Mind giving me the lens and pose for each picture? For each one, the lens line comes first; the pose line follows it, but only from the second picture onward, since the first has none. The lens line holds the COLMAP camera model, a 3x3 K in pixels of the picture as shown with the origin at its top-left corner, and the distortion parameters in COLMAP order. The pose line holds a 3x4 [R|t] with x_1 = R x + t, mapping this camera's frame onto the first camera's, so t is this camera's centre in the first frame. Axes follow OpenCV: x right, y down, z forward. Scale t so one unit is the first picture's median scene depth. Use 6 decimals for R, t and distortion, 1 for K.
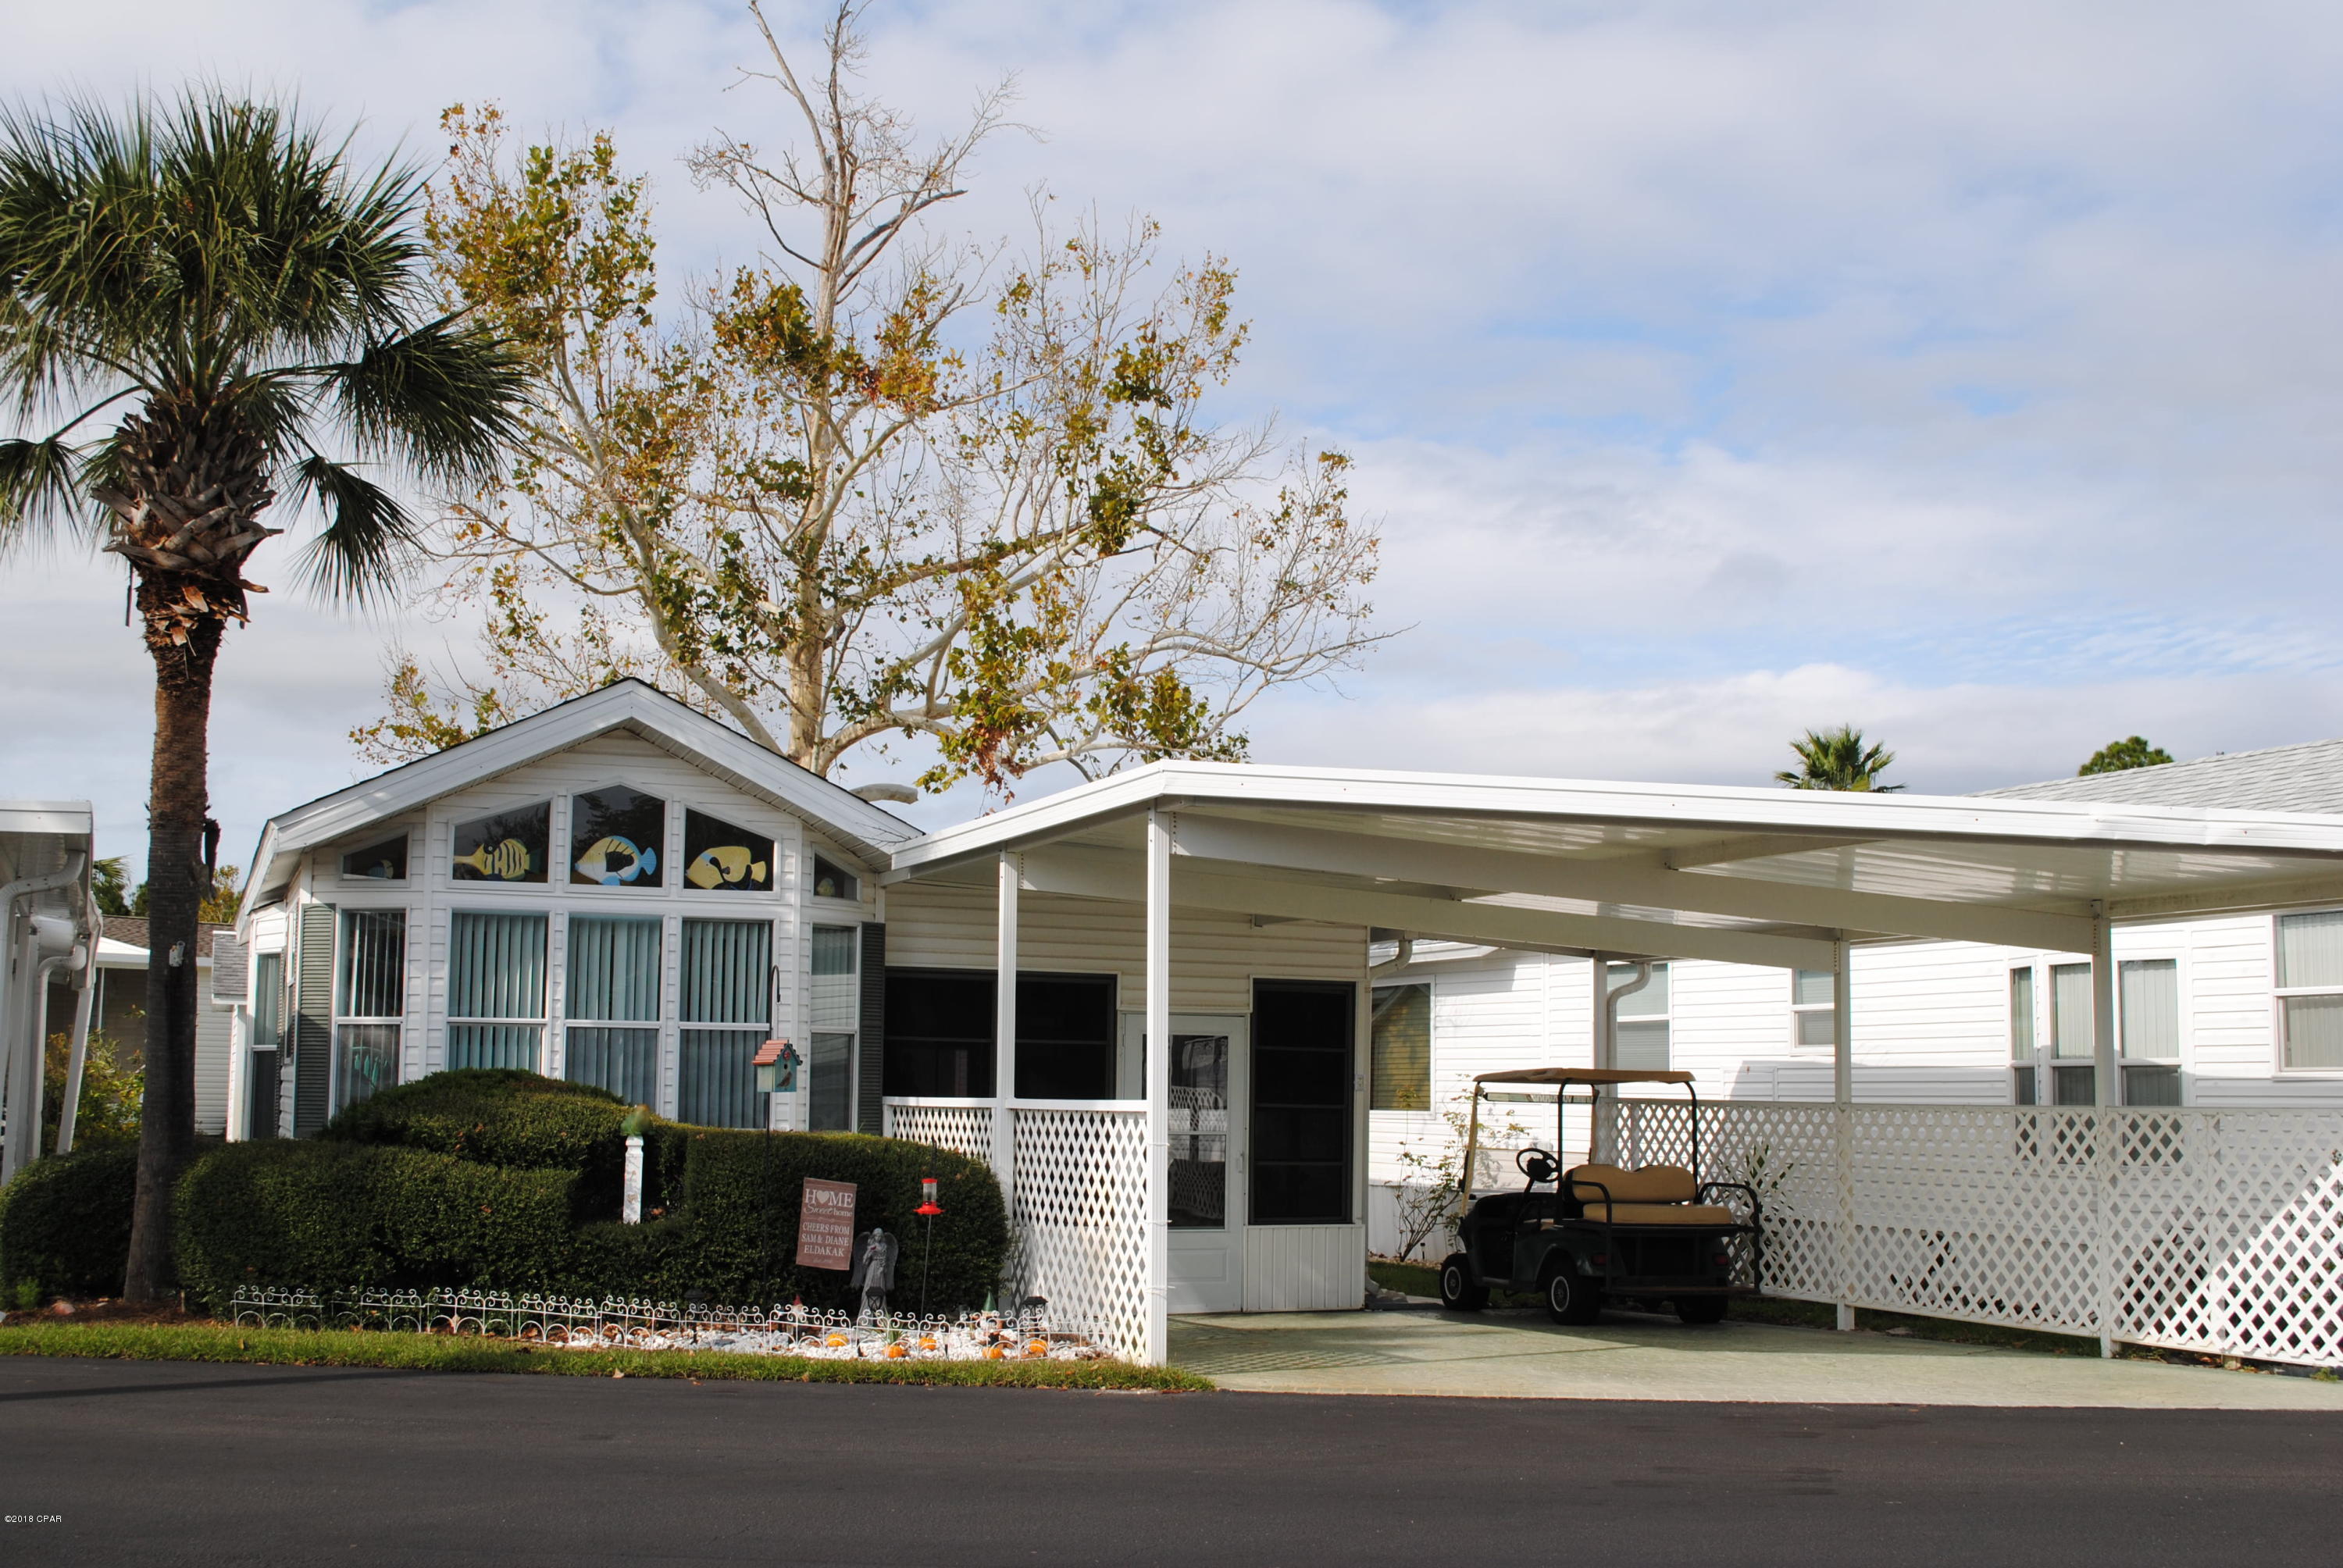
lens RADIAL K [[2562.3, 0, 1171.5], [0, 2562.3, 784.0], [0, 0, 1]] dist [-0.053991, 0.021079]
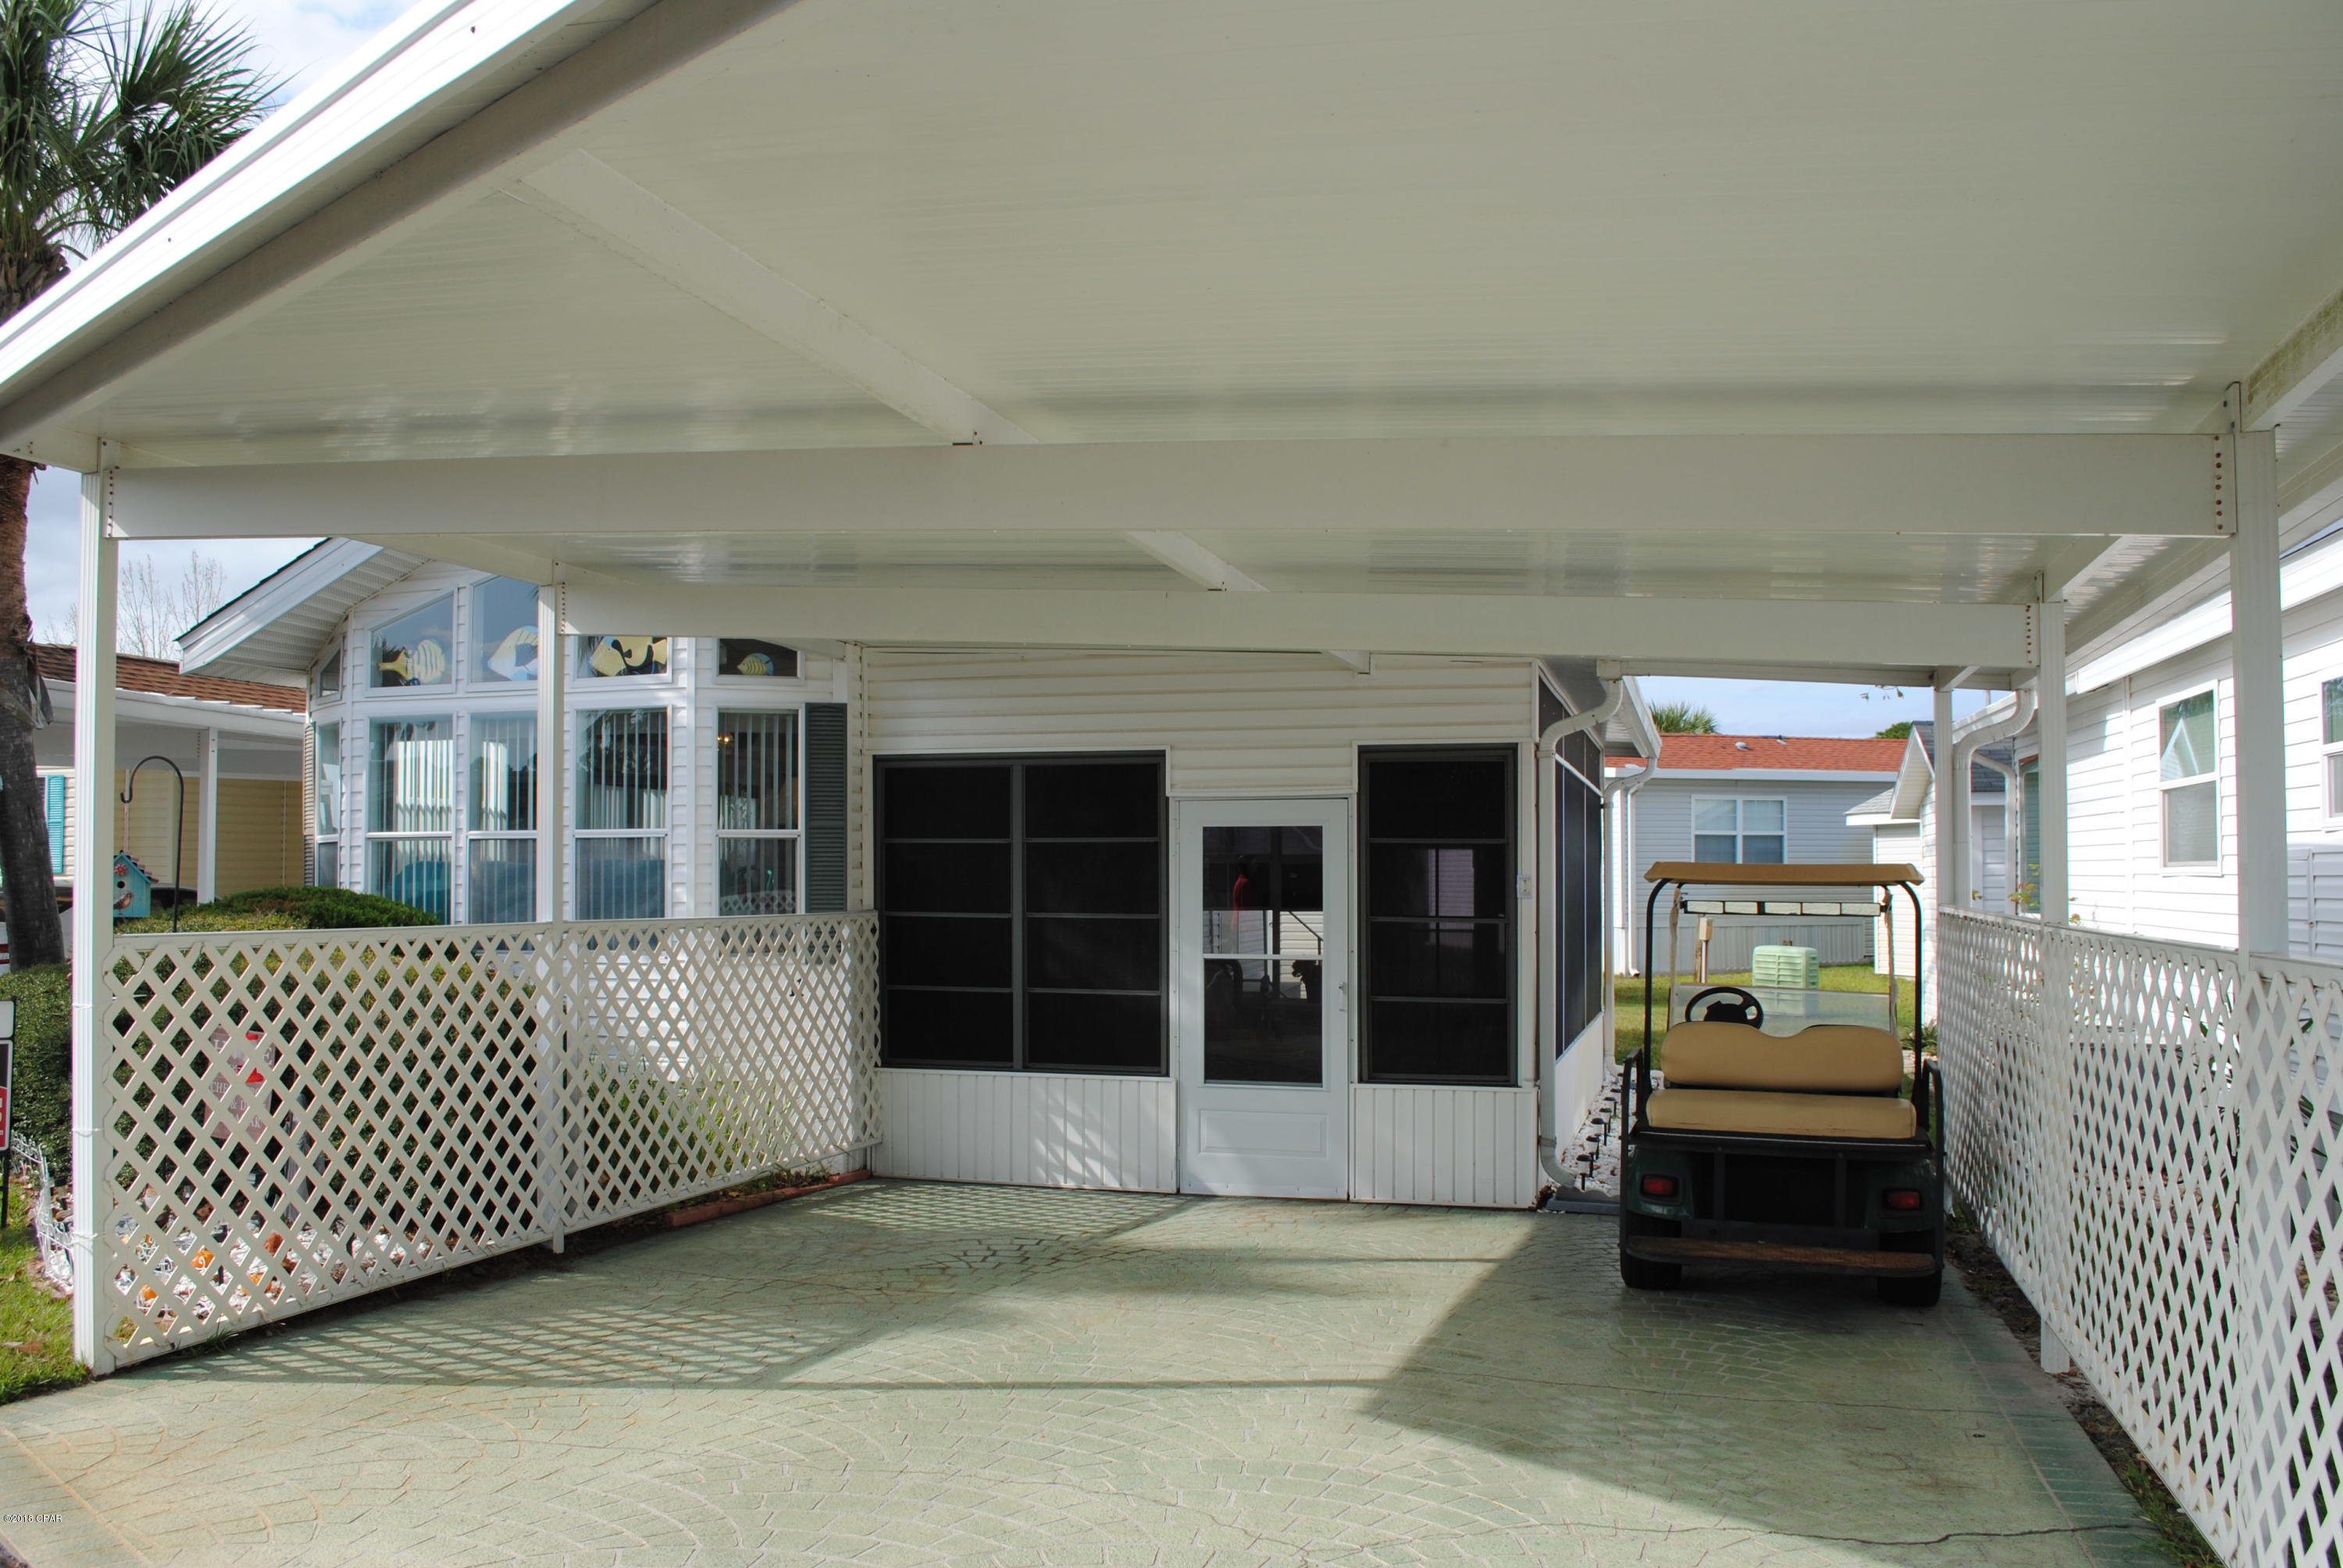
lens RADIAL K [[1868.4, 0, 1171.5], [0, 1868.4, 784.0], [0, 0, 1]] dist [-0.081089, 0.012417]
pose [[0.787164, -0.045039, -0.615097, 0.363524], [0.084992, 0.995736, 0.035856, 0.072668], [0.610860, -0.080503, 0.787635, 0.632461]]
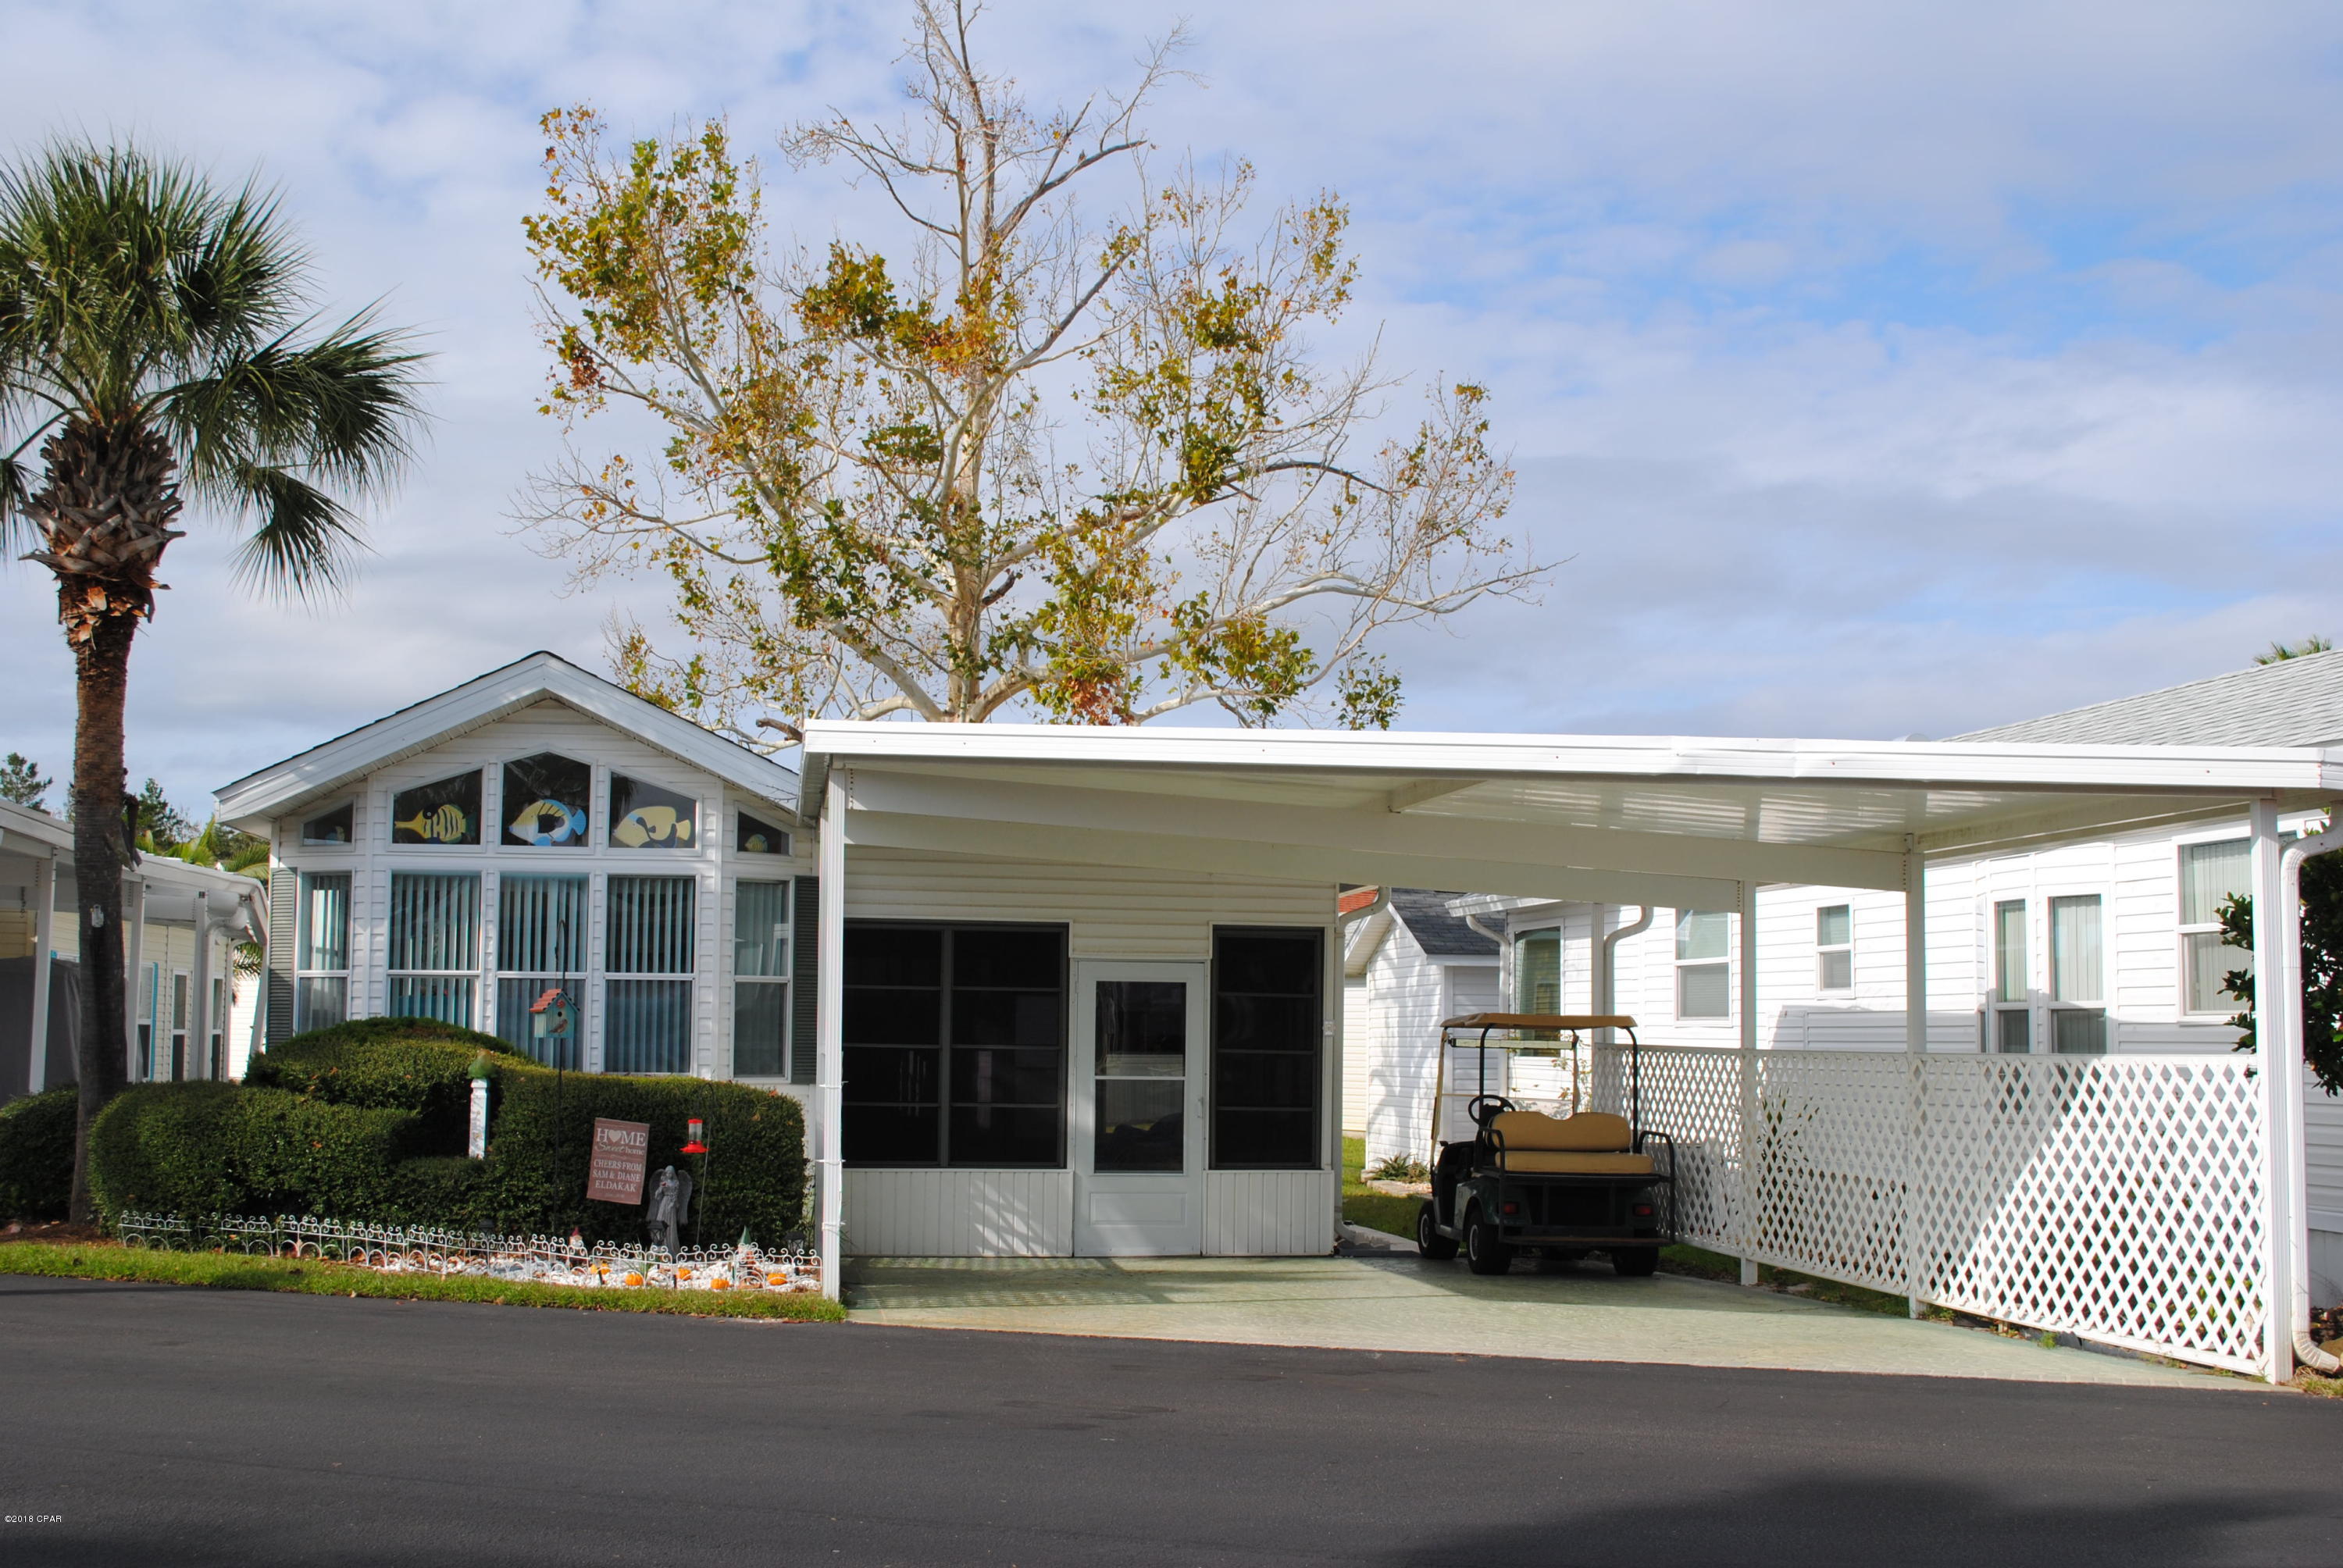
lens RADIAL K [[2625.4, 0, 1171.5], [0, 2625.4, 784.0], [0, 0, 1]] dist [-0.045411, -0.009975]
pose [[0.971924, -0.023930, -0.234074, 0.297226], [0.029258, 0.999385, 0.019319, 0.000306], [0.233468, -0.025625, 0.972027, -0.003788]]
